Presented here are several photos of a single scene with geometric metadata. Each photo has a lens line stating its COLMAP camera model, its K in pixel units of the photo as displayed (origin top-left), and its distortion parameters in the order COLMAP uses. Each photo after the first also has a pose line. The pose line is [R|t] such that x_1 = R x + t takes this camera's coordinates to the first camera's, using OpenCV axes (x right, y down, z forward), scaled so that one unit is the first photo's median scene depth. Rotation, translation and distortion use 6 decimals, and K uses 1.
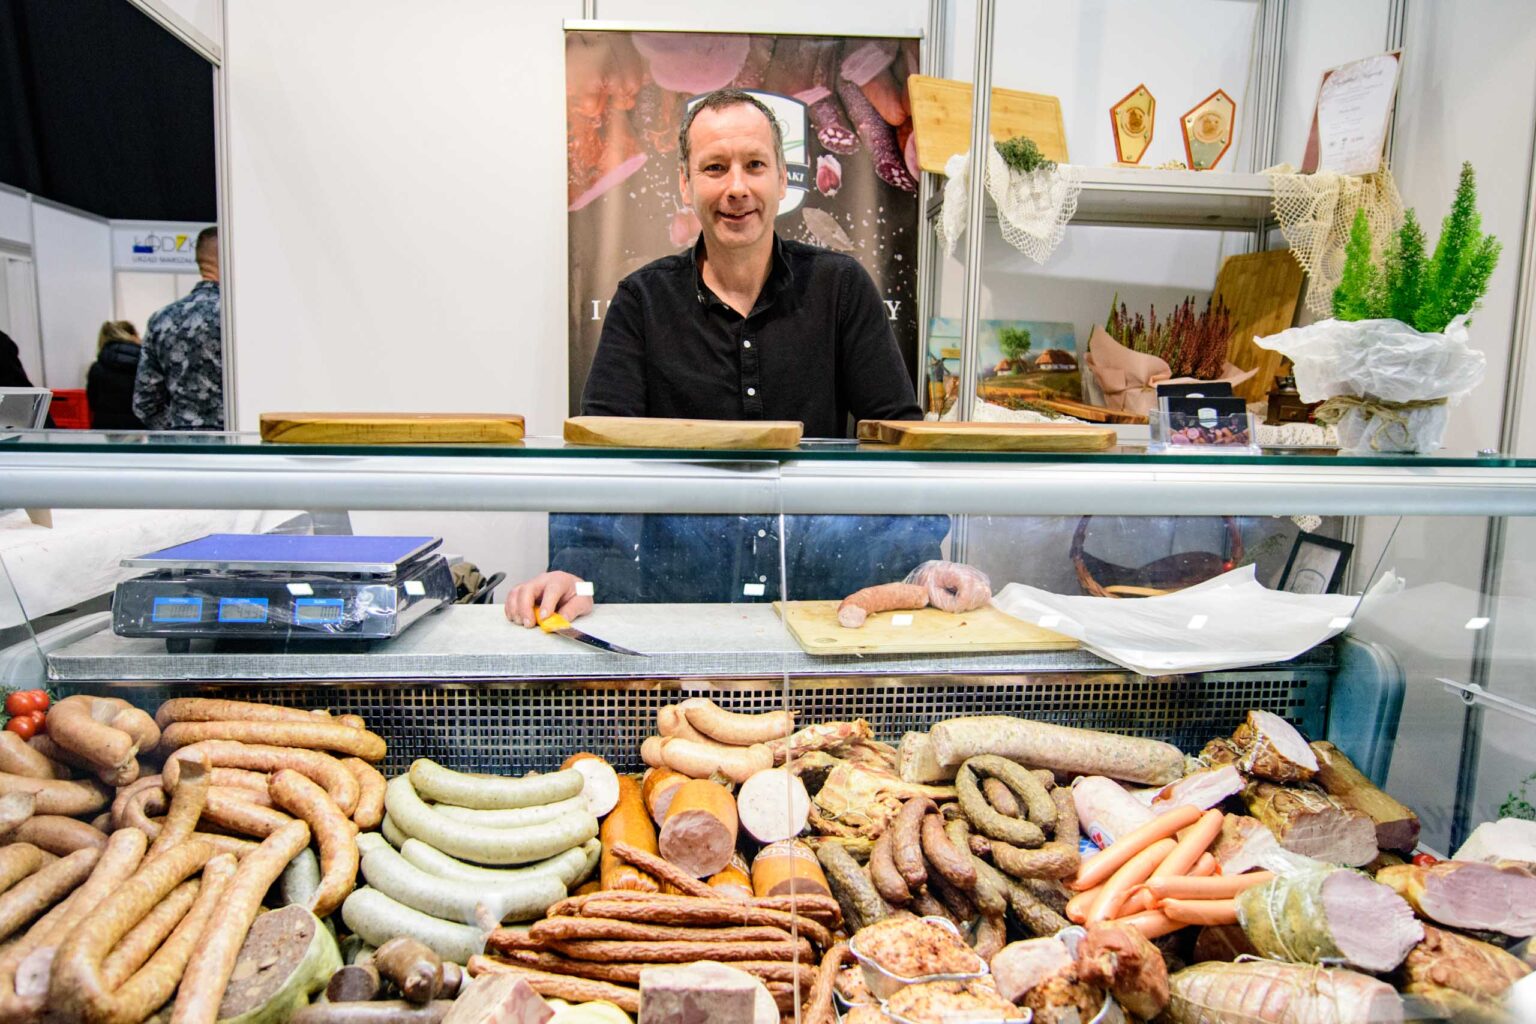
lens RADIAL K [[940.5, 0, 767.6], [0, 940.5, 511.0], [0, 0, 1]] dist [0.001596, 0.000832]
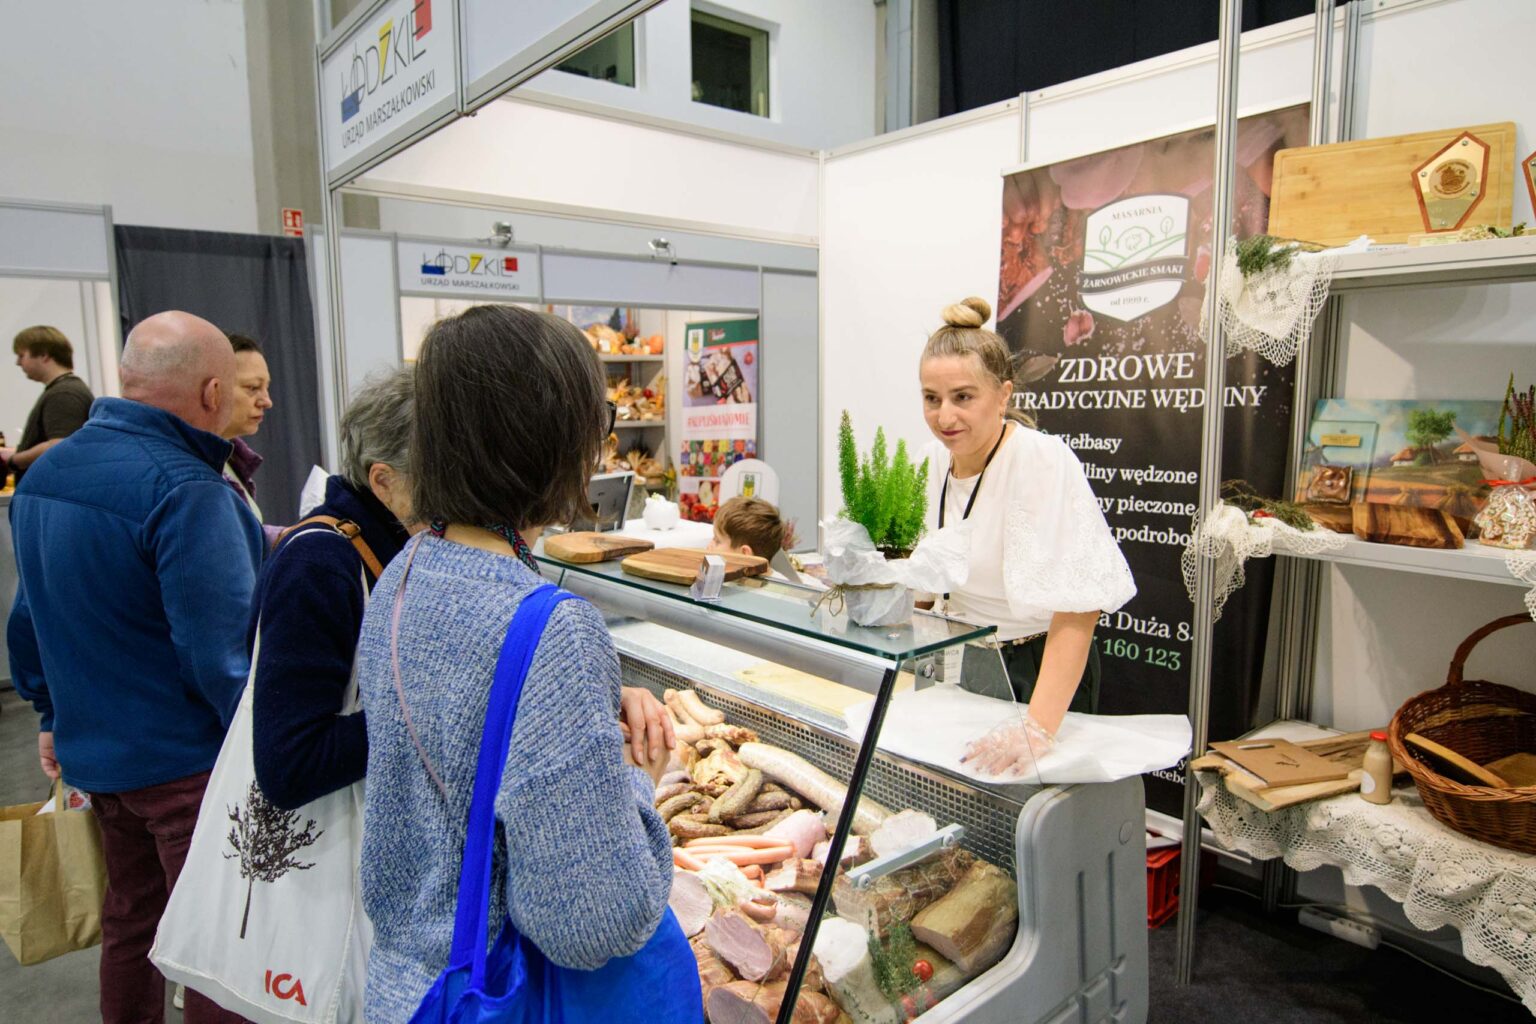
lens RADIAL K [[940.5, 0, 771.0], [0, 940.5, 511.0], [0, 0, 1]] dist [0.001596, 0.000832]
pose [[0.593087, 0.076705, -0.801476, 0.617864], [-0.080640, 0.996105, 0.035659, -0.090892], [0.801090, 0.043483, 0.596963, 0.034975]]
